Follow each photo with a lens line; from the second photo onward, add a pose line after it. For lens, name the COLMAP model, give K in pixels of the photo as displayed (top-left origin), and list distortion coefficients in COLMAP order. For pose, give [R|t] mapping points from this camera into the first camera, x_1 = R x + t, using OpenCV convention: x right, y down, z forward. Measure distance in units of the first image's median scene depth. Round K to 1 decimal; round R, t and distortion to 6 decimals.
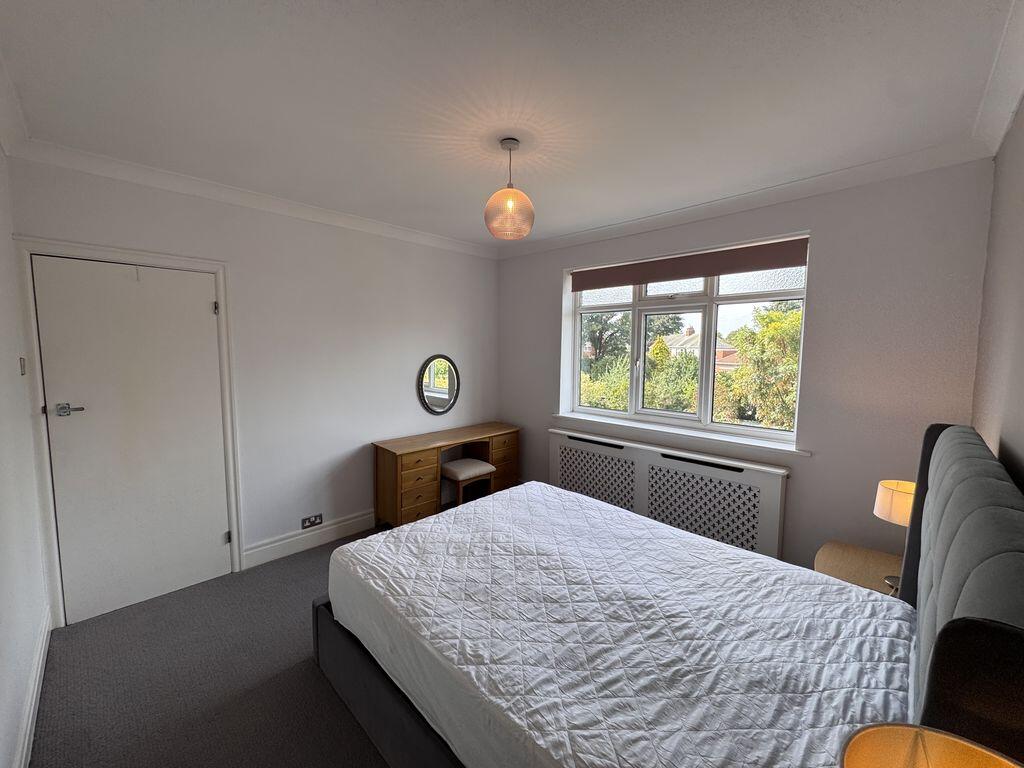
lens RADIAL K [[410.2, 0, 511.6], [0, 410.2, 382.6], [0, 0, 1]] dist [-0.004409, -0.000396]
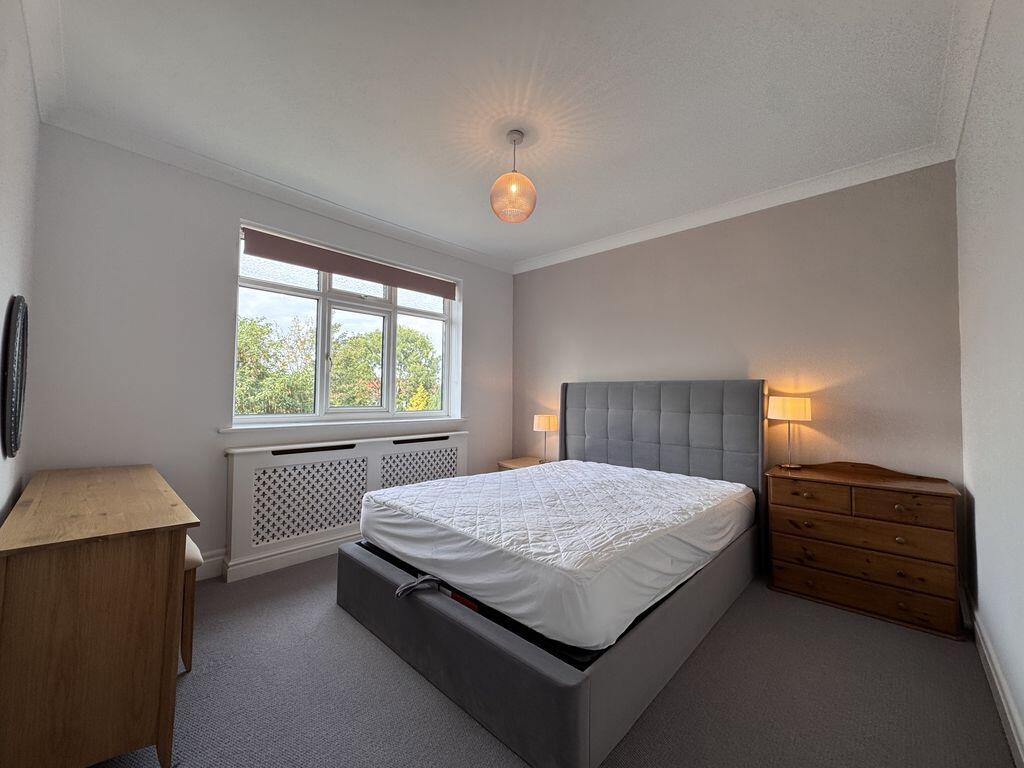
lens RADIAL K [[410.2, 0, 511.6], [0, 410.2, 382.6], [0, 0, 1]] dist [-0.004409, -0.000396]
pose [[-0.016427, 0.024729, 0.999559, -0.812254], [0.077474, 0.996720, -0.023386, 0.080433], [-0.996859, 0.077056, -0.018289, 0.804254]]
